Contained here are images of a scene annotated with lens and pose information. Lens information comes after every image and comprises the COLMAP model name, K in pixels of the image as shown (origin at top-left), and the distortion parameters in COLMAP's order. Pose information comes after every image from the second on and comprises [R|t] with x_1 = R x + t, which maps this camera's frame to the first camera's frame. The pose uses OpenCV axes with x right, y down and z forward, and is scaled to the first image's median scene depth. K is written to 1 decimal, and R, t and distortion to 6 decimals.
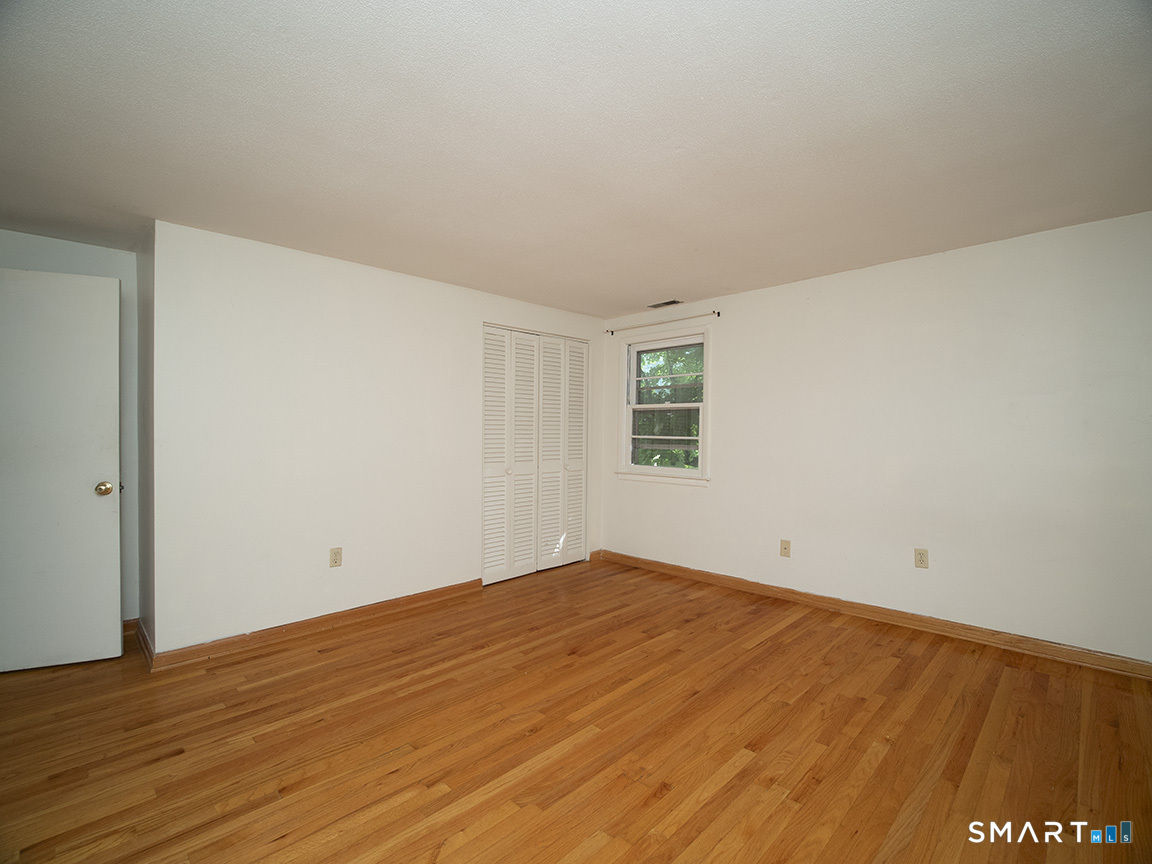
lens RADIAL K [[518.2, 0, 561.4], [0, 518.2, 441.3], [0, 0, 1]] dist [-0.015503, -0.000295]
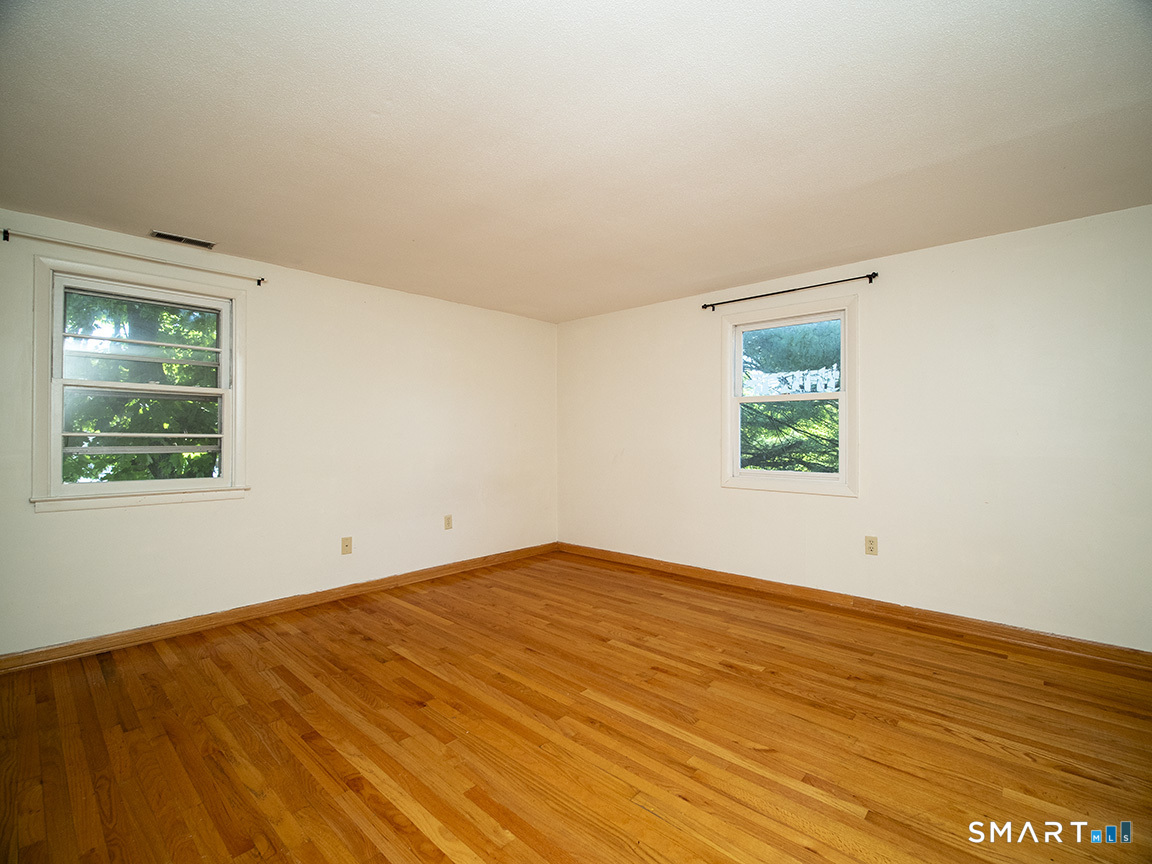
lens RADIAL K [[536.0, 0, 580.1], [0, 536.0, 435.1], [0, 0, 1]] dist [-0.016088, -0.001138]
pose [[-0.047448, -0.002044, 0.998872, -0.688344], [0.015880, 0.999870, 0.002800, -0.001732], [-0.998747, 0.015995, -0.047409, 0.668889]]
